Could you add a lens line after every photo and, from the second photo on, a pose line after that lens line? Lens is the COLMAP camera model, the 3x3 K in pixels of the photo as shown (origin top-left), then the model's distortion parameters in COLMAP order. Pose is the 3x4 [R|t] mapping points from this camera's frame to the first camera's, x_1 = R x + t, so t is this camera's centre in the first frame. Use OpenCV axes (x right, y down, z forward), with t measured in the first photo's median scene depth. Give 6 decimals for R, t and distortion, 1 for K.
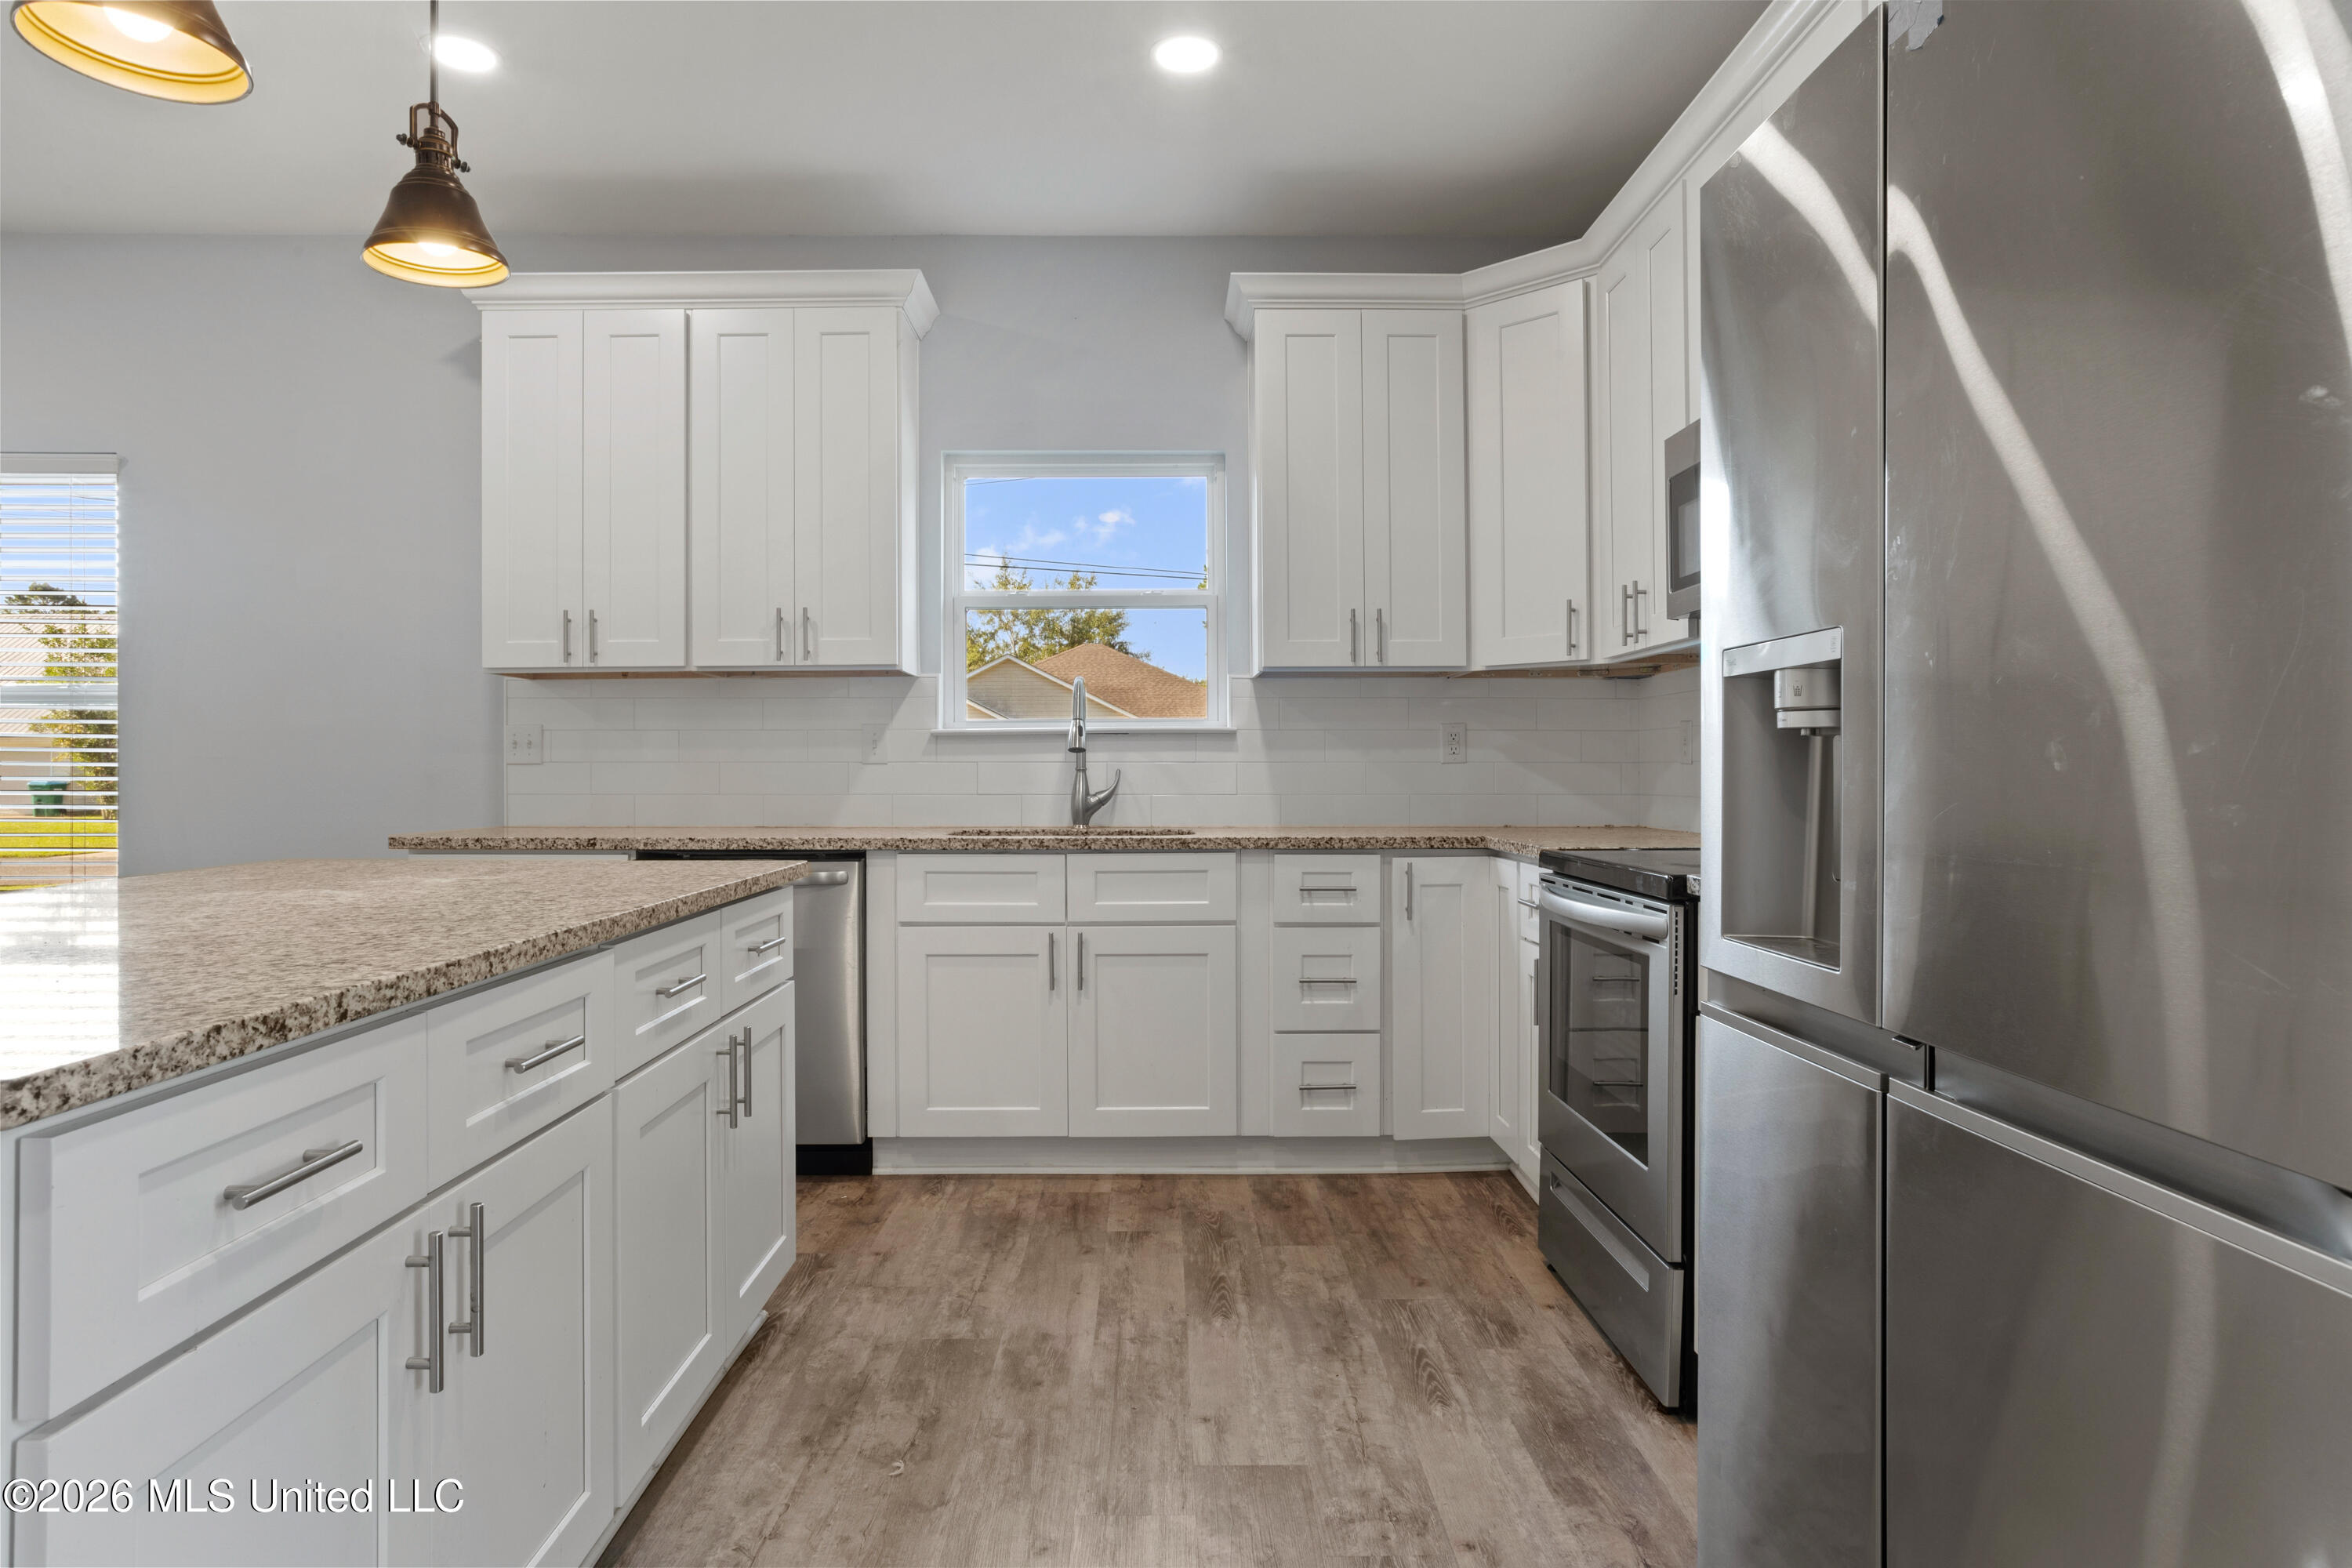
lens RADIAL K [[1395.4, 0, 1176.0], [0, 1395.4, 784.0], [0, 0, 1]] dist [-0.004810, -0.000362]
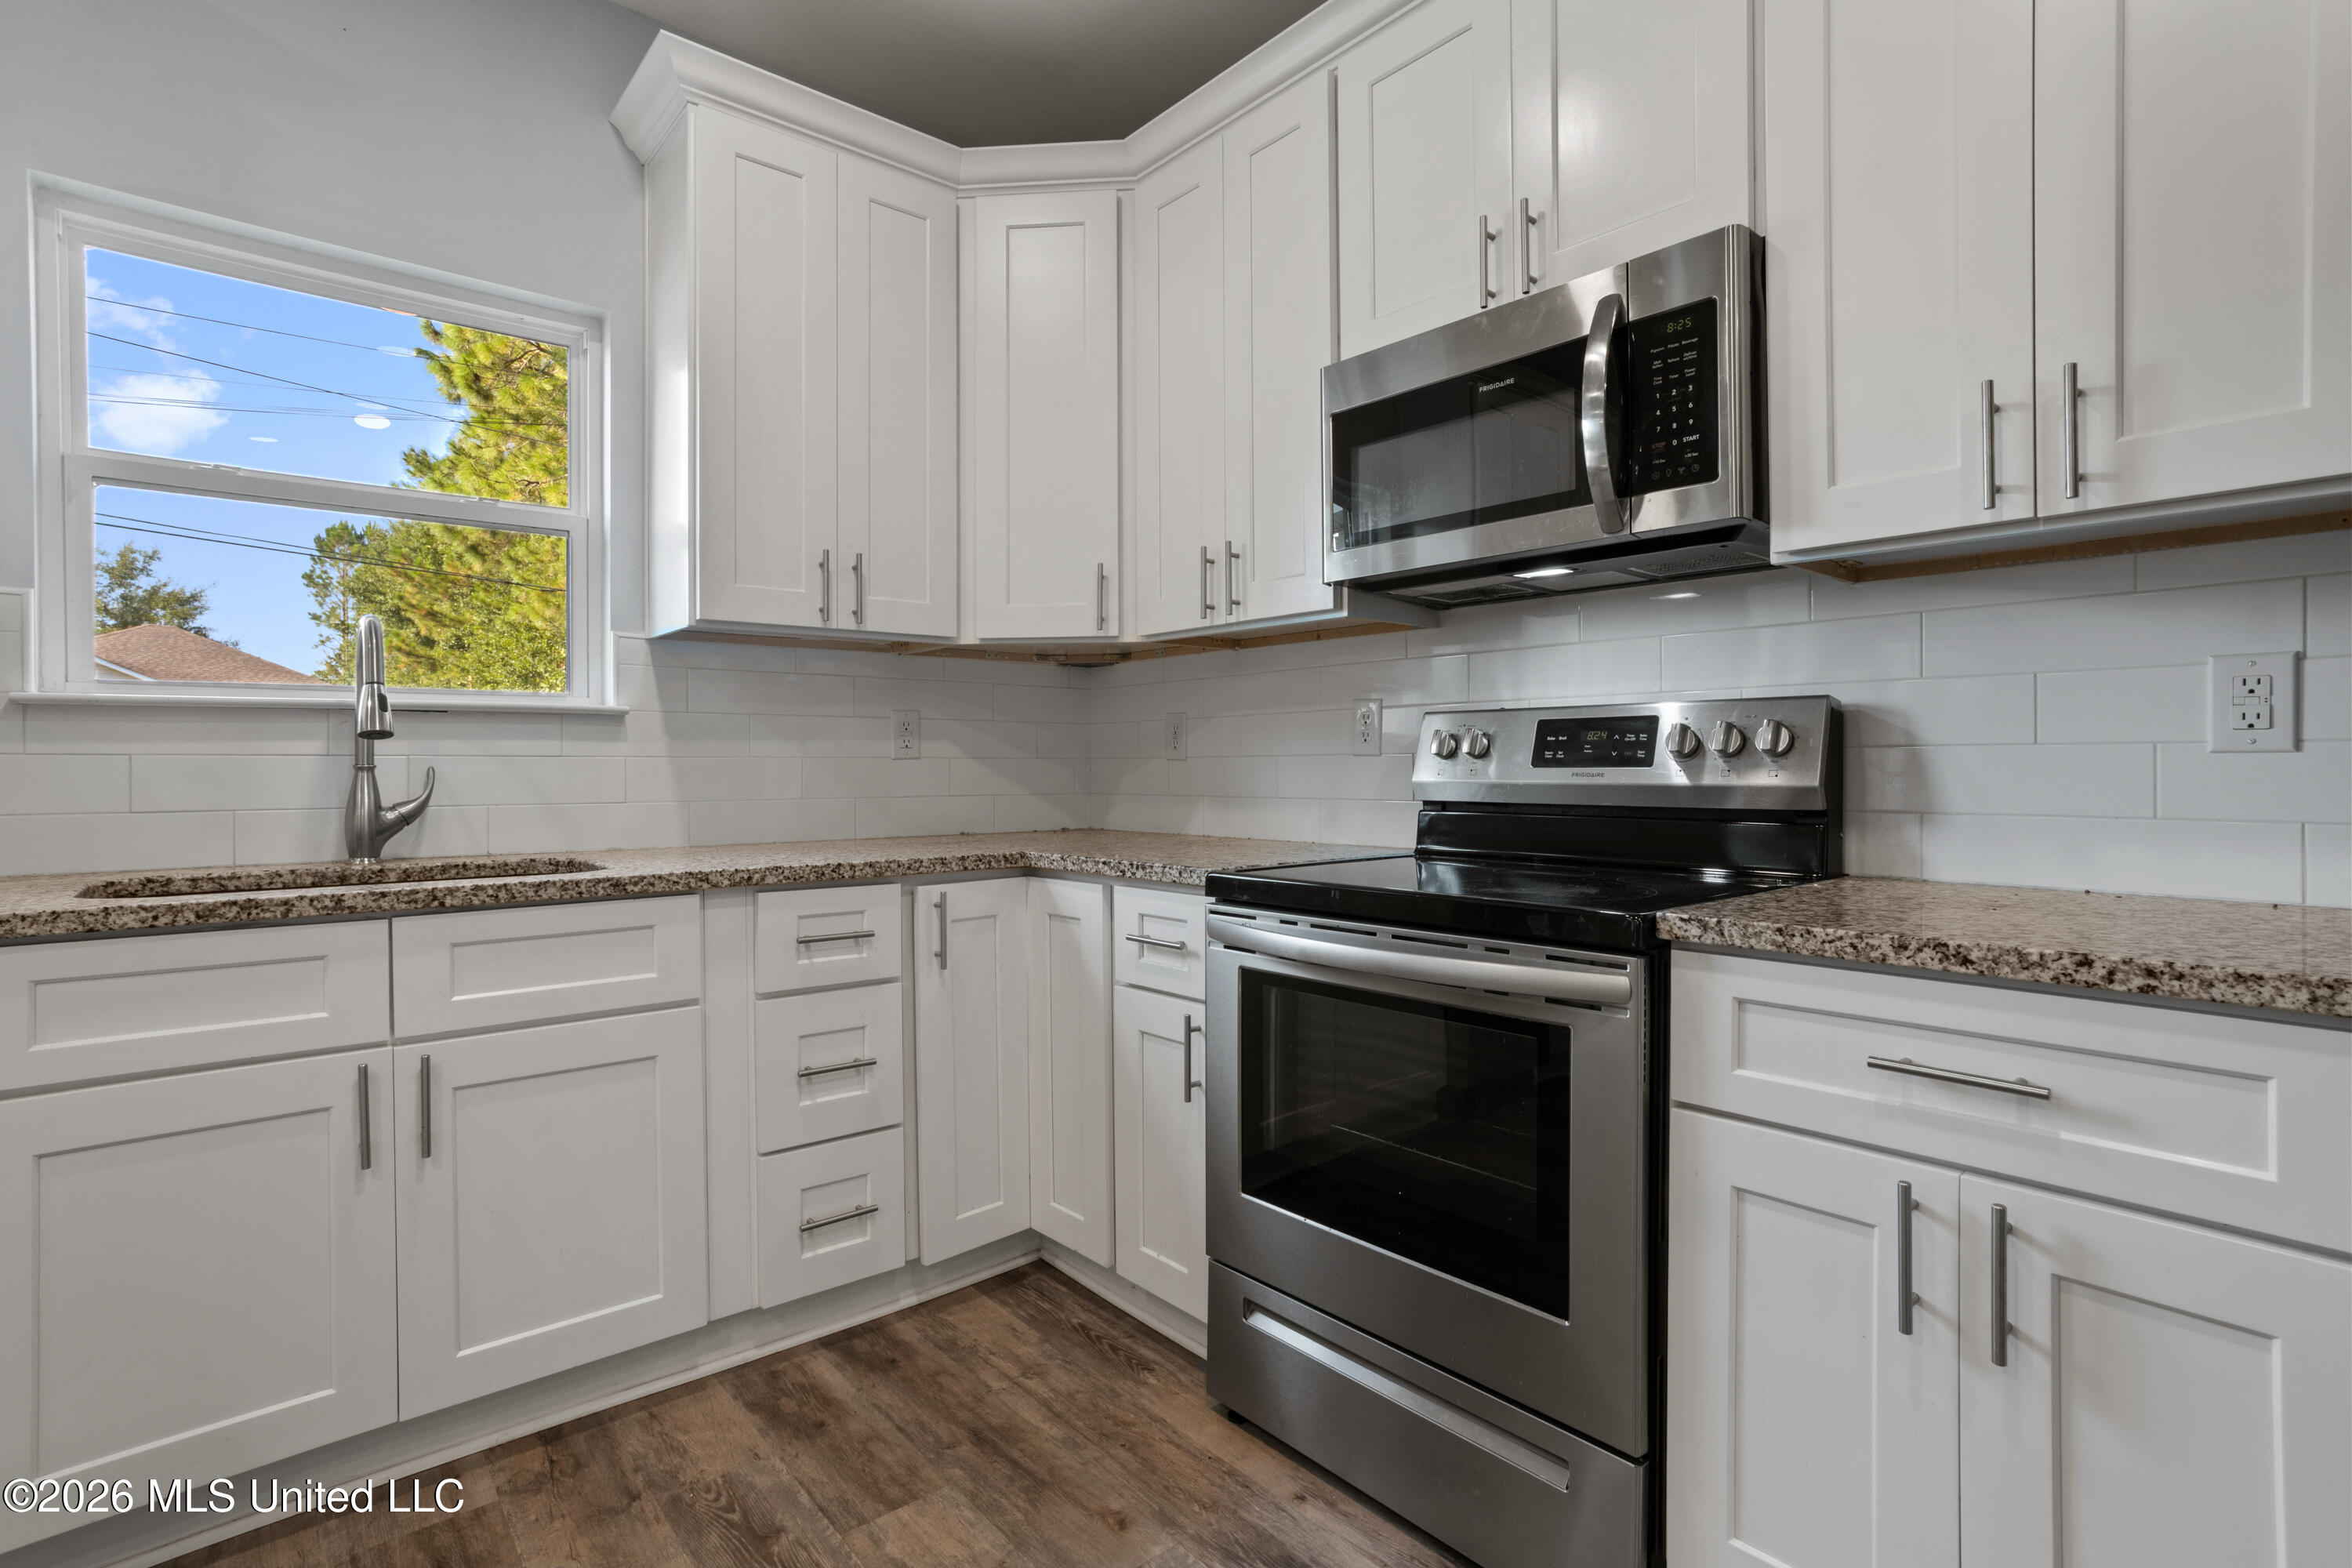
lens RADIAL K [[1131.9, 0, 1170.9], [0, 1131.9, 772.9], [0, 0, 1]] dist [-0.043715, 0.027906]
pose [[0.771448, -0.004200, 0.636279, -0.121374], [0.007709, 0.999967, -0.002746, -0.004354], [-0.636246, 0.007023, 0.771454, 0.455693]]
